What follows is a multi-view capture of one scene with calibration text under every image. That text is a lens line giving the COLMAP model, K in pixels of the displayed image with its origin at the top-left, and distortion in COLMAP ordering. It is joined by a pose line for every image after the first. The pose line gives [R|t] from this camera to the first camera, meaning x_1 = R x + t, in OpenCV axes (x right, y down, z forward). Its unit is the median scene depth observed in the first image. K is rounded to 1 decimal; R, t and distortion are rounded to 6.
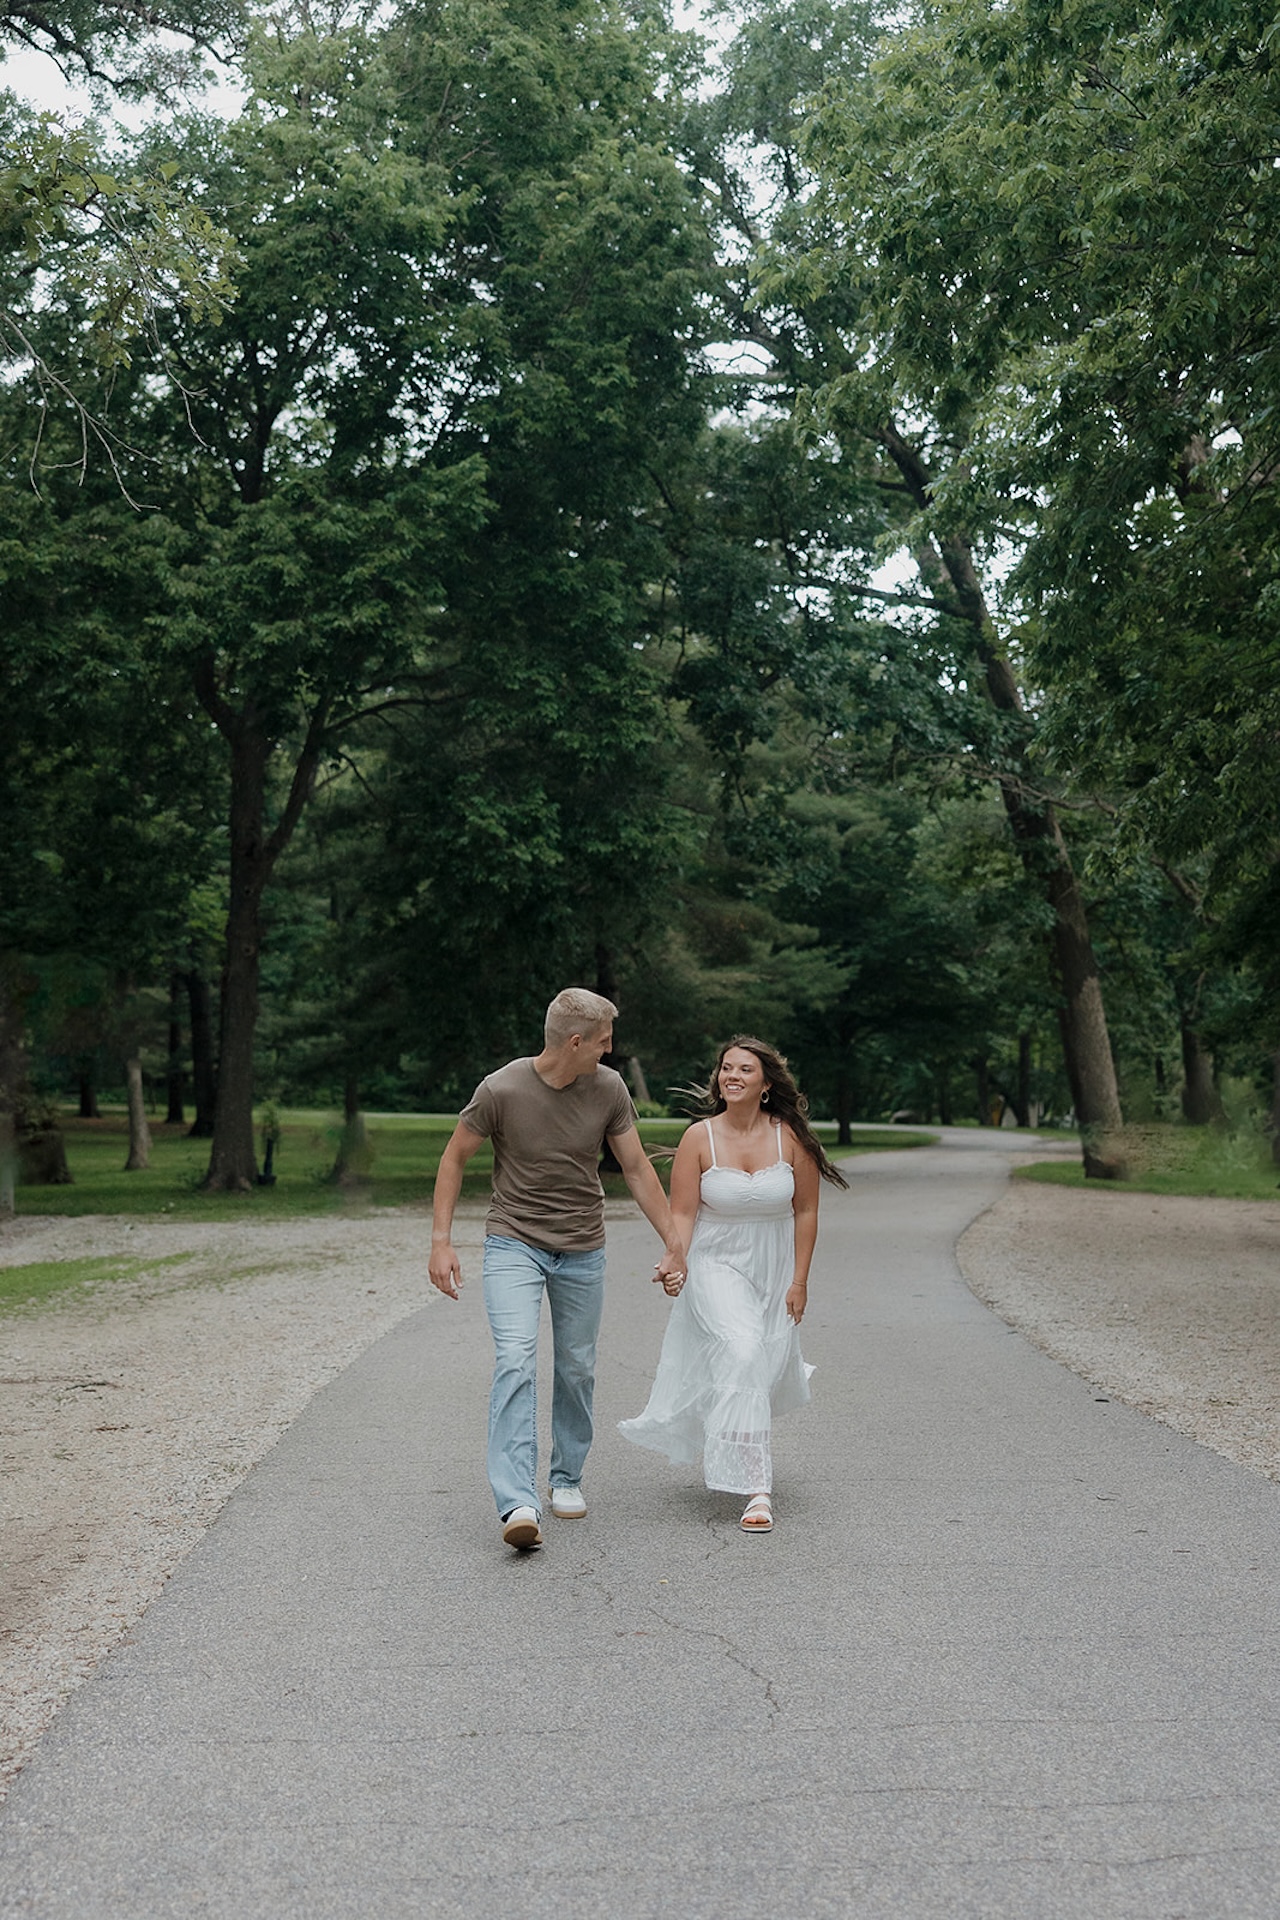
lens RADIAL K [[2585.1, 0, 643.6], [0, 2585.1, 993.5], [0, 0, 1]] dist [0.034862, 0.031837]
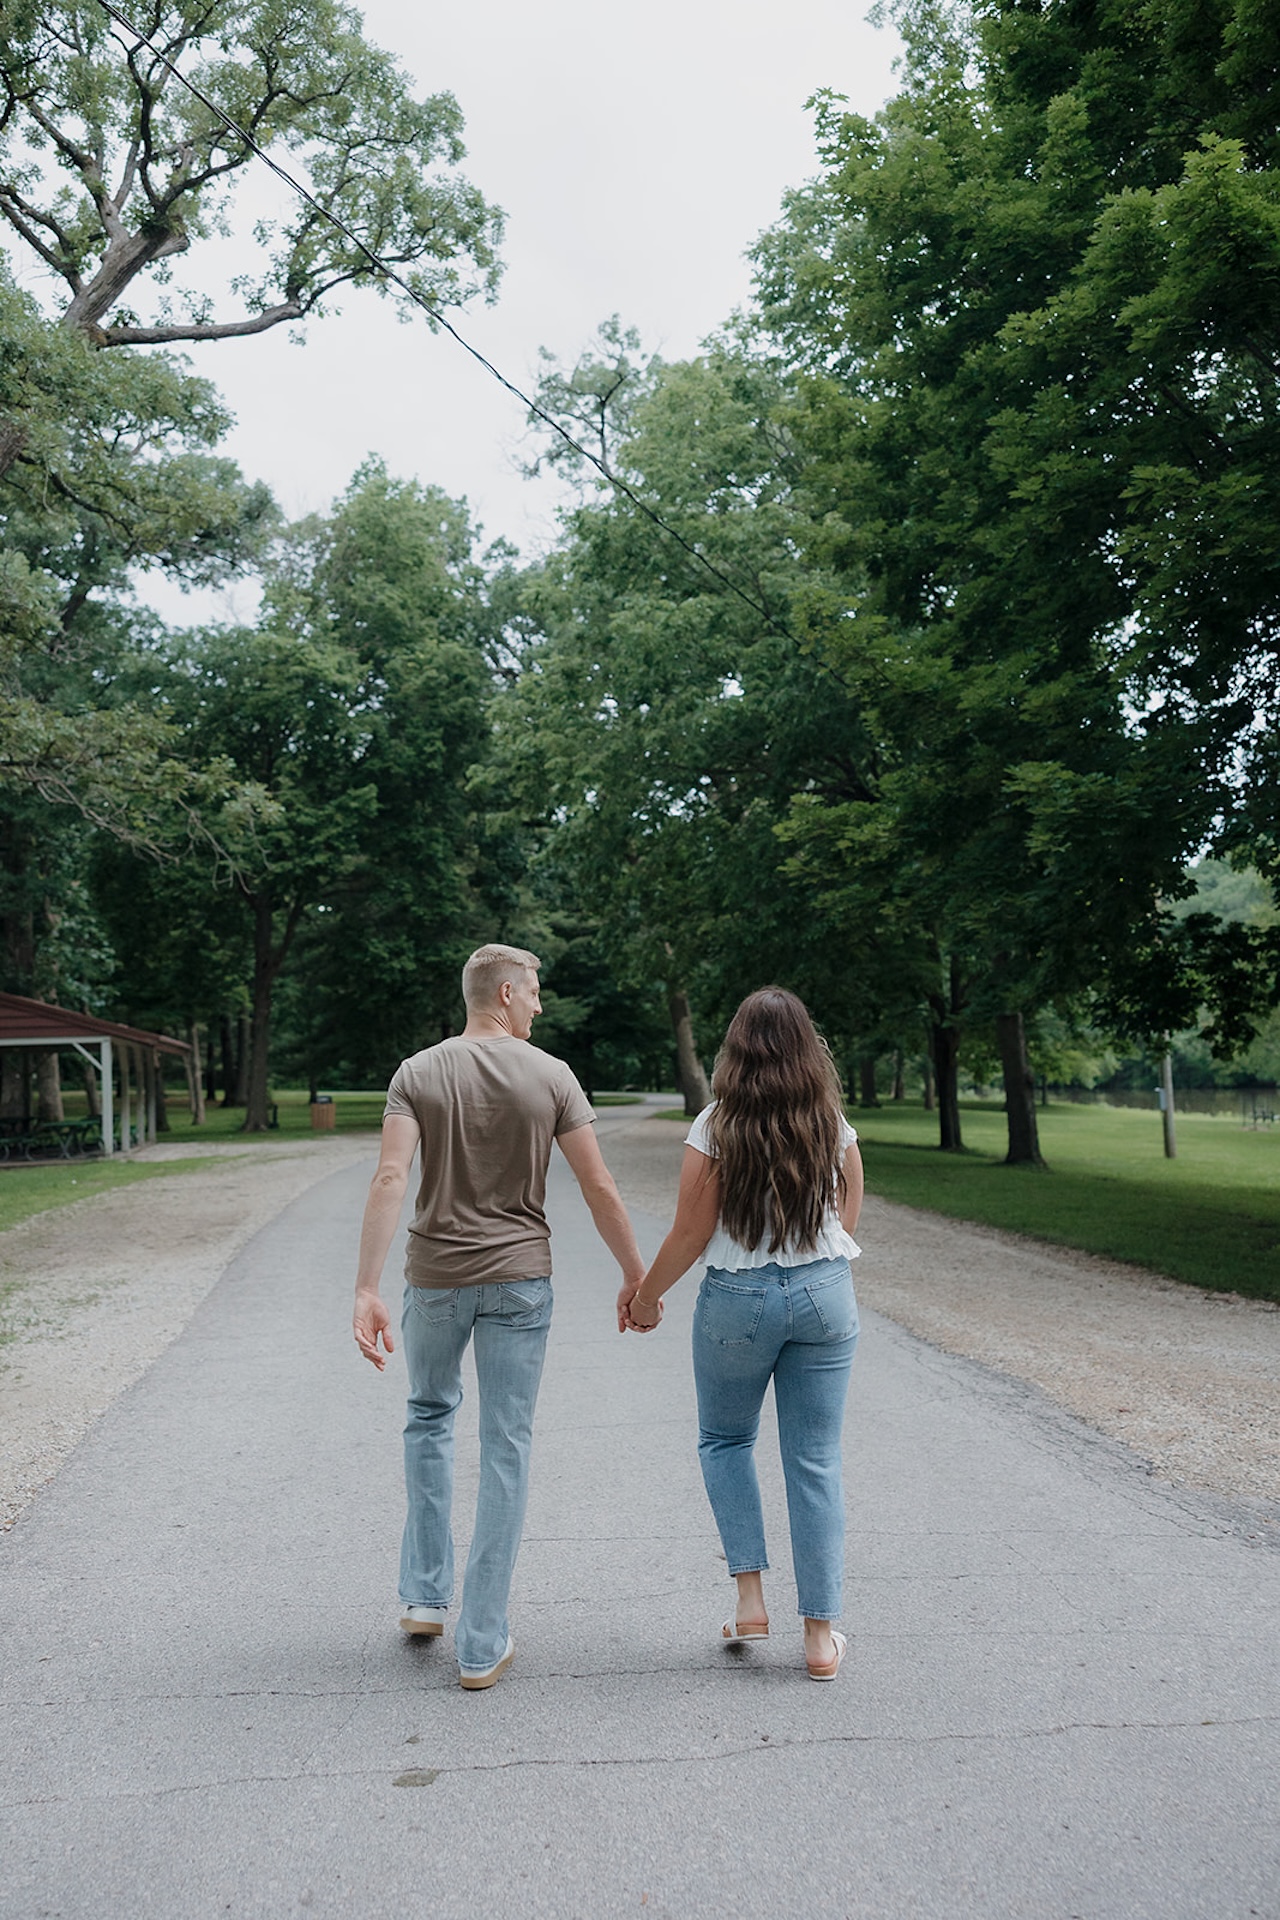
lens RADIAL K [[1788.5, 0, 640.0], [0, 1788.5, 960.0], [0, 0, 1]] dist [-0.005963, 0.002416]
pose [[0.997338, -0.014488, 0.071458, 0.044053], [0.016334, 0.999546, -0.025326, -0.018014], [-0.071059, 0.026426, 0.997122, -0.442384]]
